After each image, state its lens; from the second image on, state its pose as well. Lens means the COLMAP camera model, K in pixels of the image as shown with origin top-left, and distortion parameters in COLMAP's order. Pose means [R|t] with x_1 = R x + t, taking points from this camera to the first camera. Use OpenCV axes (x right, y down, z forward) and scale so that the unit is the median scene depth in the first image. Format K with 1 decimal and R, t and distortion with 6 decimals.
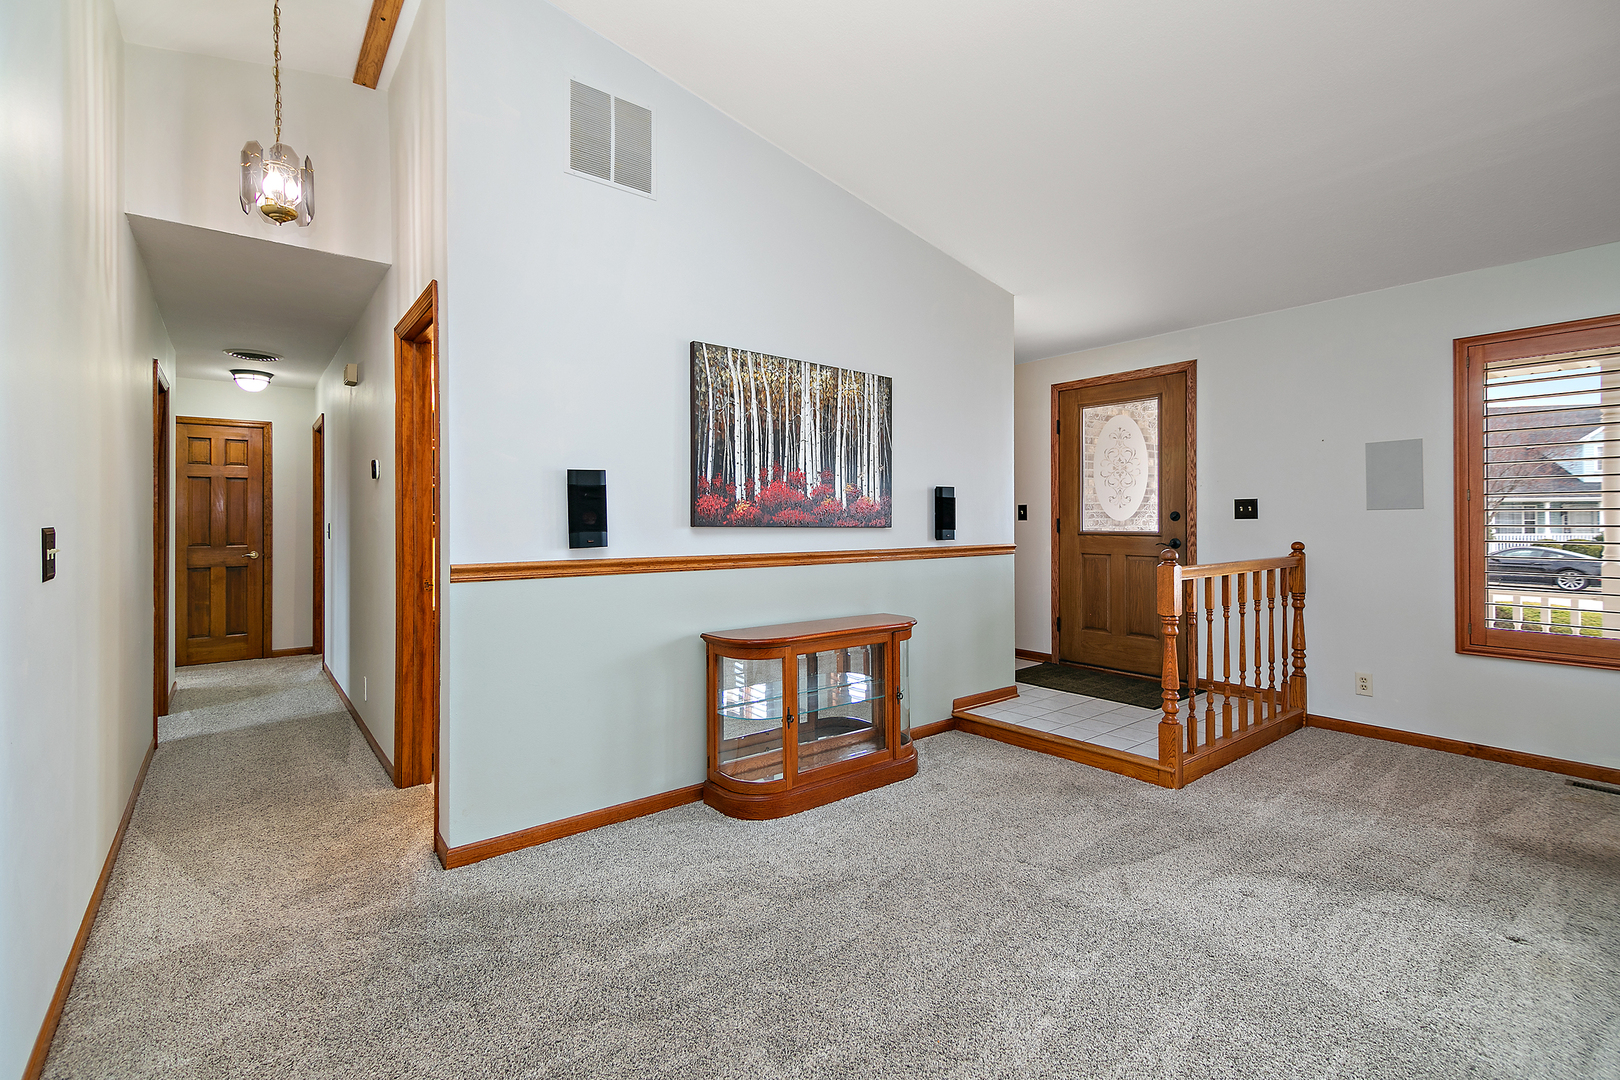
lens RADIAL K [[716.4, 0, 814.6], [0, 716.4, 517.0], [0, 0, 1]] dist [0.010367, -0.002758]
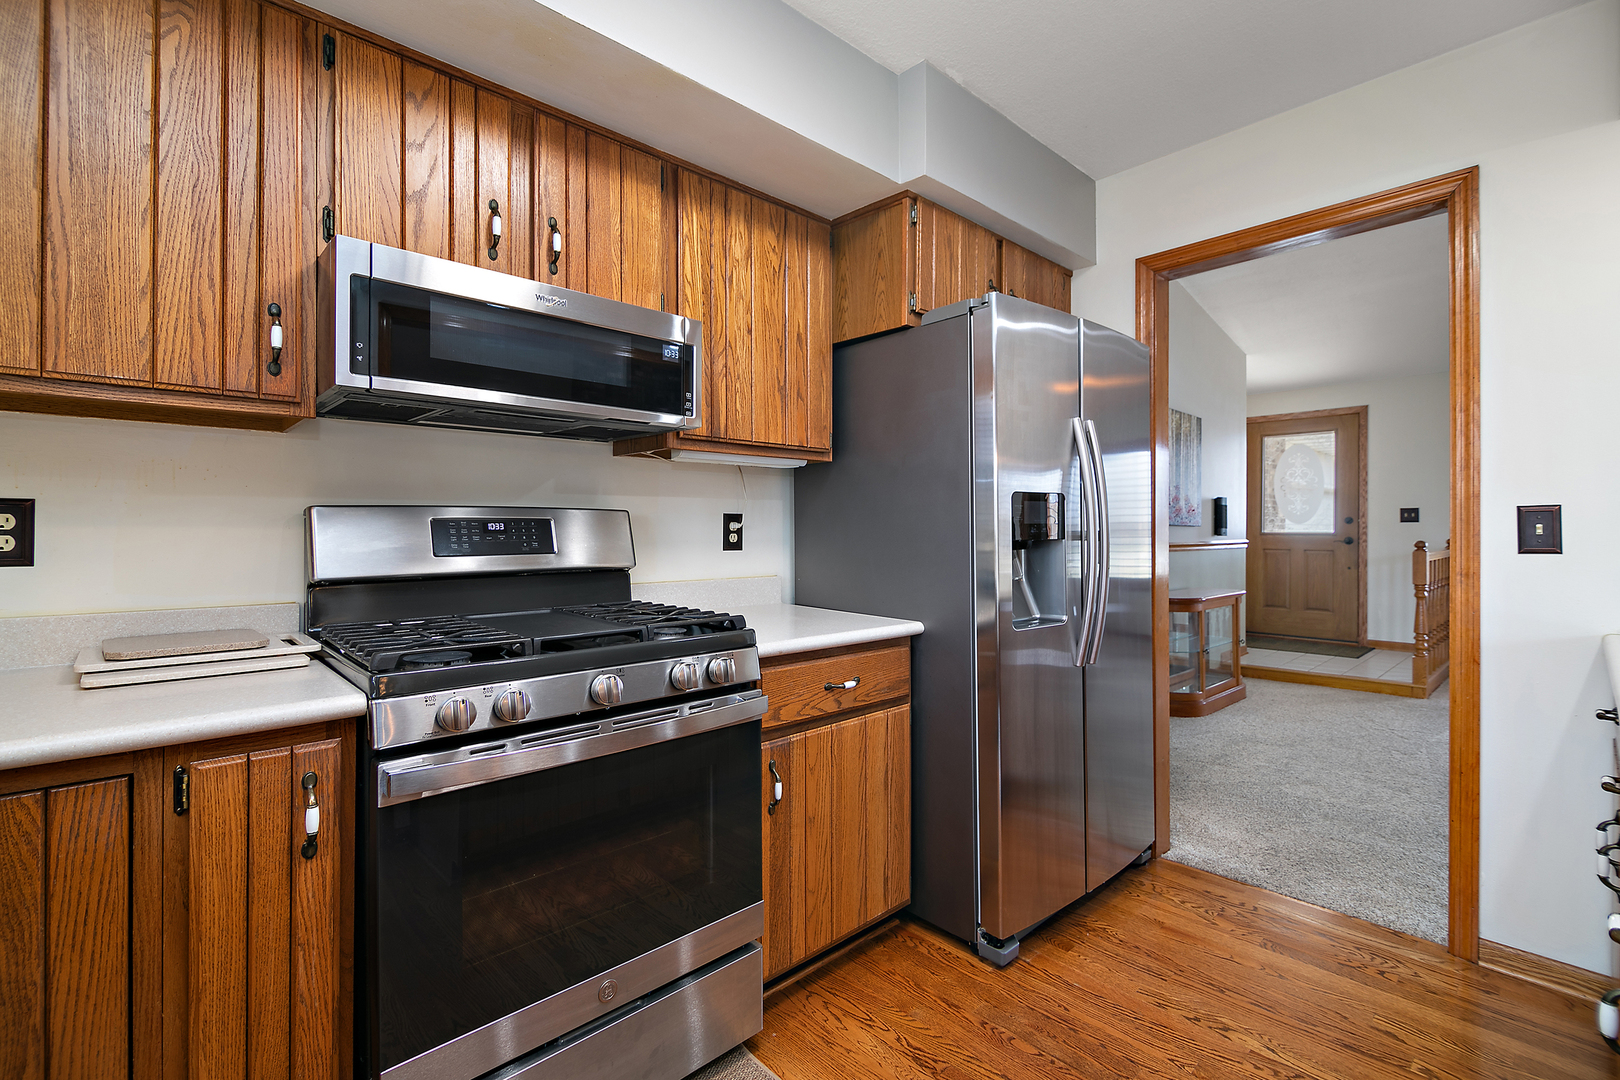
lens RADIAL K [[716.4, 0, 819.4], [0, 716.4, 528.6], [0, 0, 1]] dist [0.010367, -0.002758]
pose [[0.996083, 0.004735, 0.088296, -0.793669], [-0.005080, 0.999980, 0.003686, 0.018855], [-0.088277, -0.004120, 0.996087, -0.339541]]
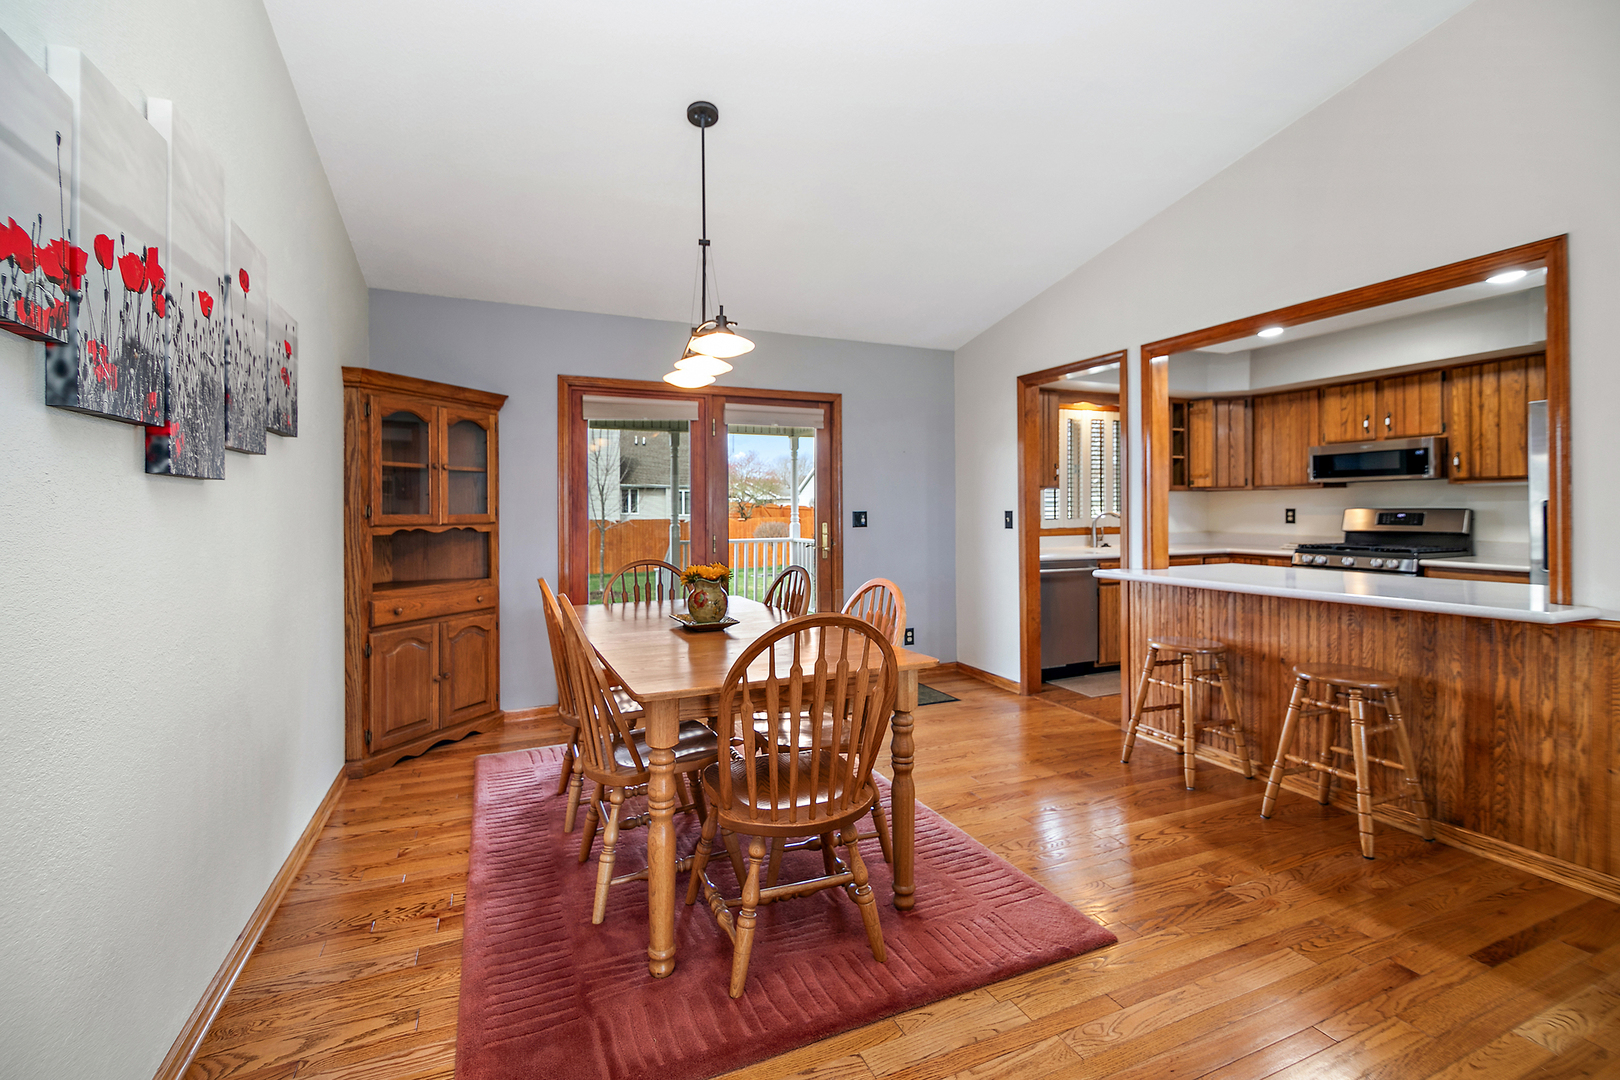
lens RADIAL K [[716.4, 0, 804.2], [0, 716.4, 506.4], [0, 0, 1]] dist [0.010367, -0.002758]
pose [[-0.246374, 0.001797, -0.969173, 0.676844], [0.010112, 0.999949, -0.000716, -0.007487], [0.969122, -0.009977, -0.246380, -0.610063]]
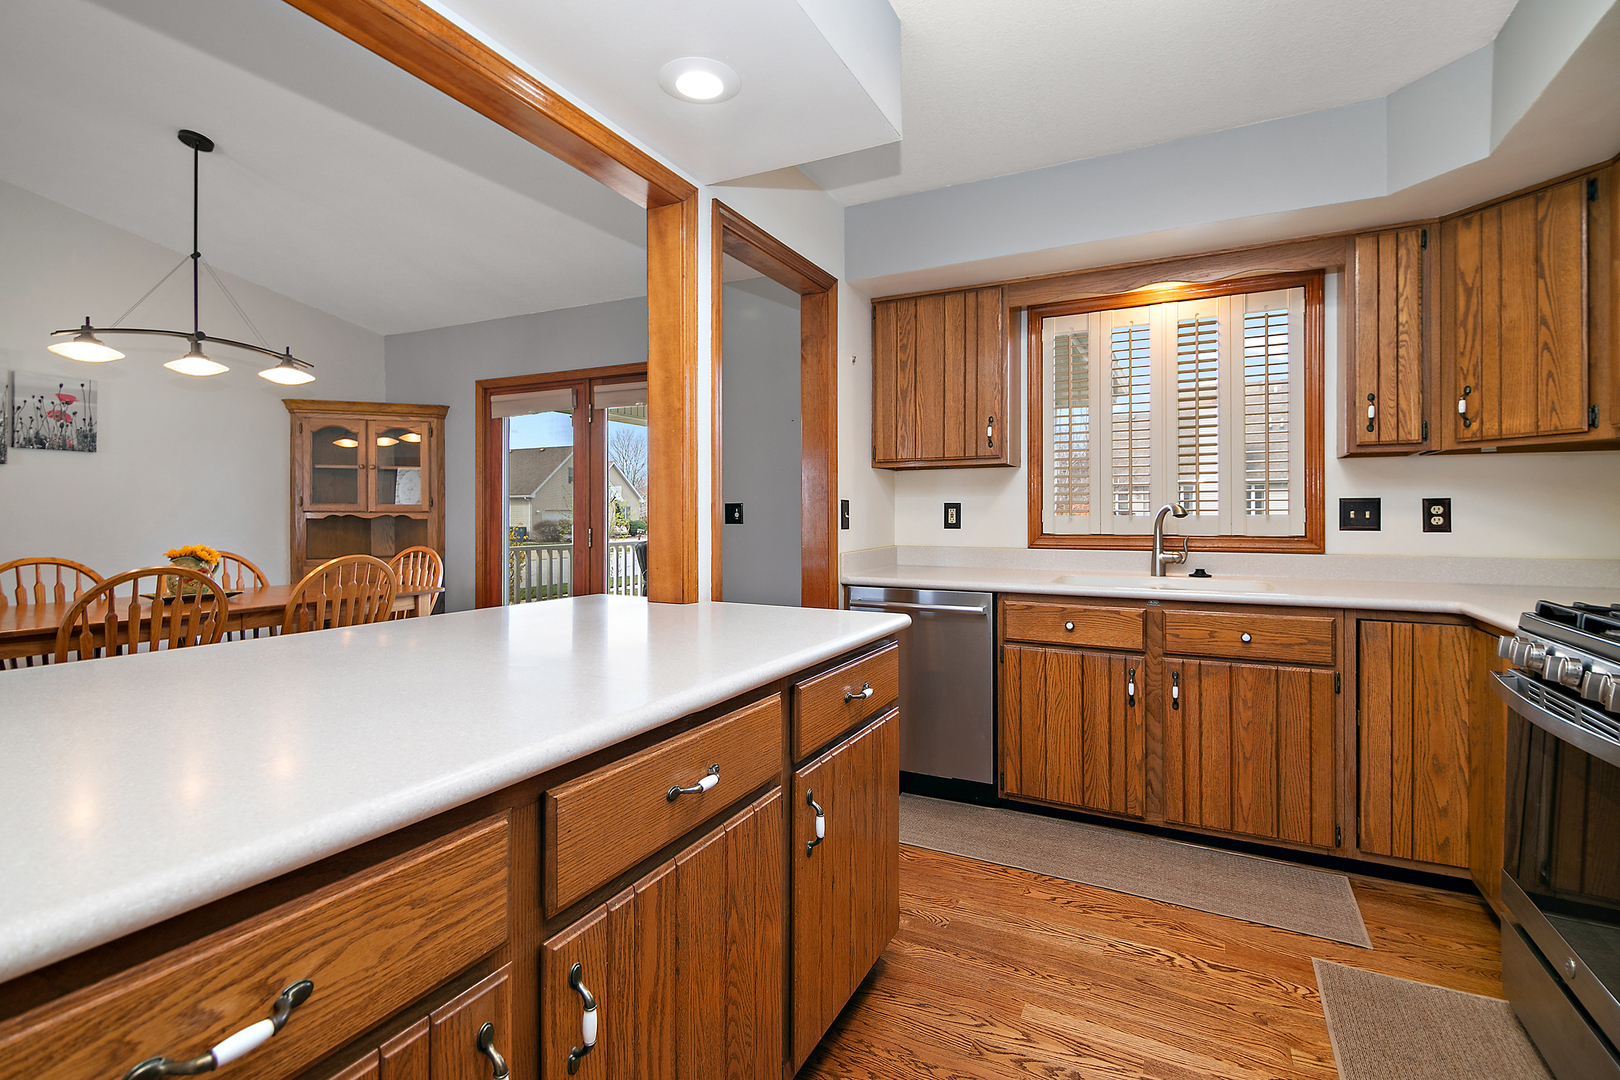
lens RADIAL K [[760.5, 0, 798.7], [0, 760.5, 509.4], [0, 0, 1]] dist [0.011324, -0.000705]
pose [[-0.908644, 0.001008, -0.417571, -0.316277], [0.003742, 0.999977, -0.005729, 0.018801], [0.417556, -0.006769, -0.908626, 0.230867]]
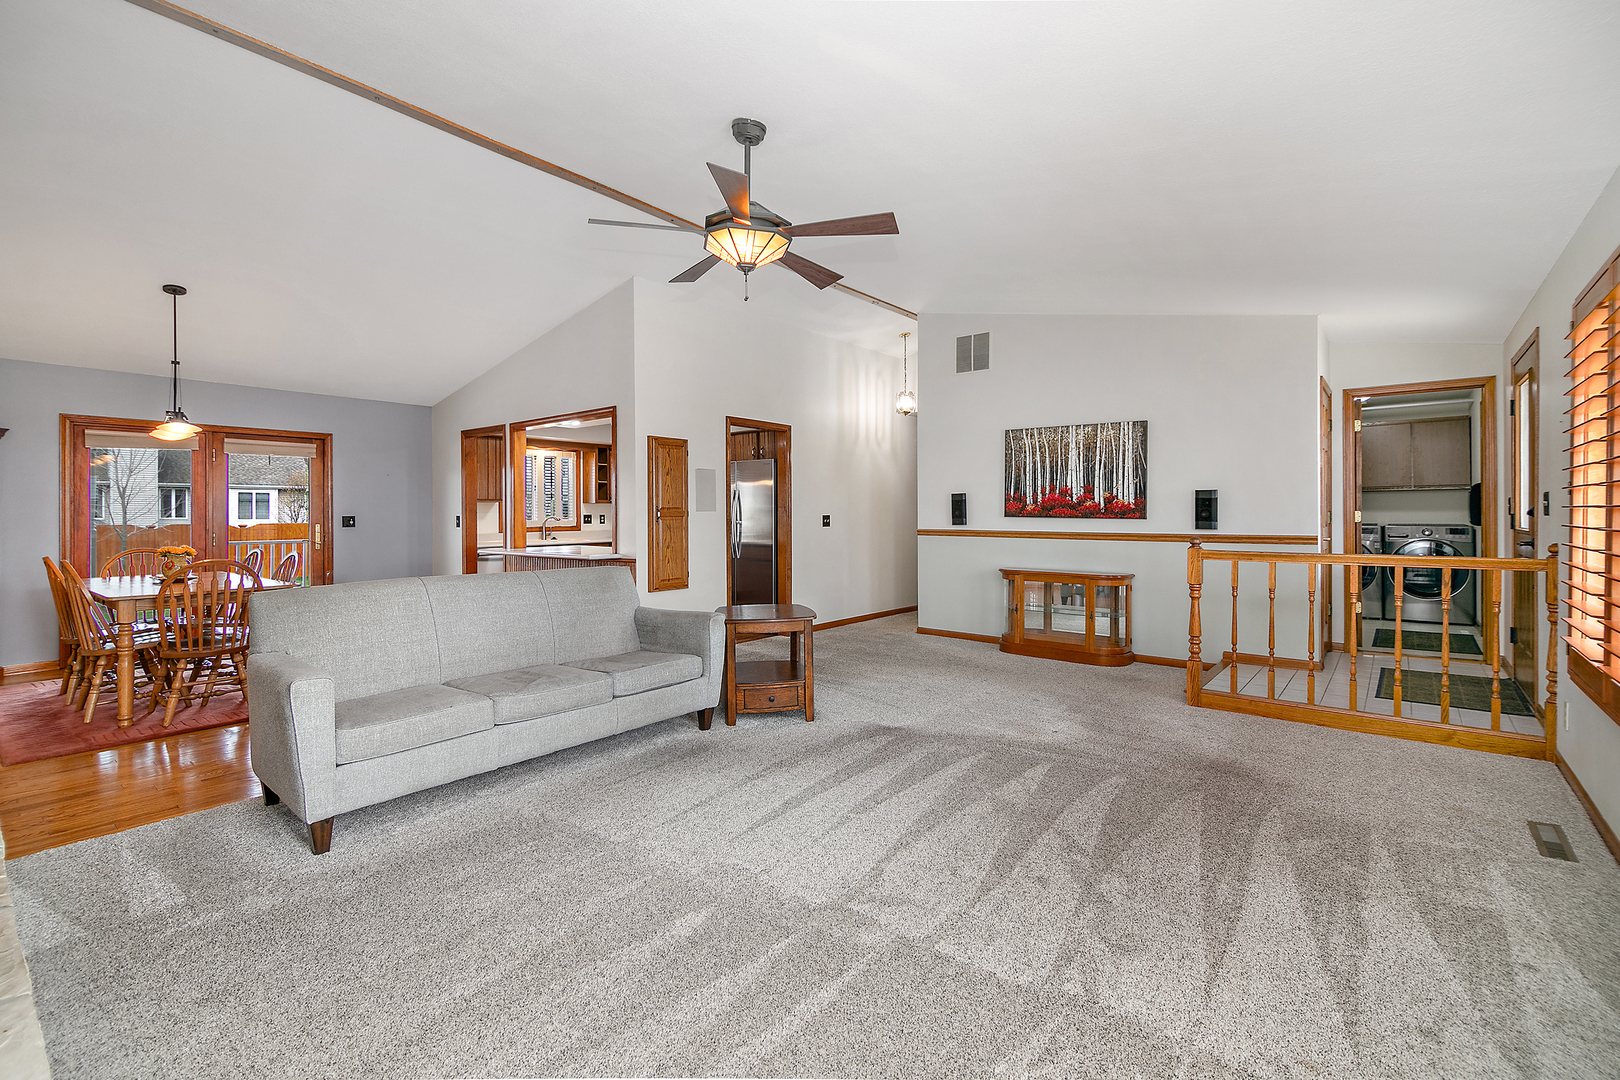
lens RADIAL K [[716.4, 0, 811.8], [0, 716.4, 513.5], [0, 0, 1]] dist [0.010367, -0.002758]
pose [[0.226112, 0.003747, -0.974094, 1.556787], [0.004601, 0.999977, 0.004915, -0.008477], [0.974090, -0.005593, 0.226090, -0.038756]]
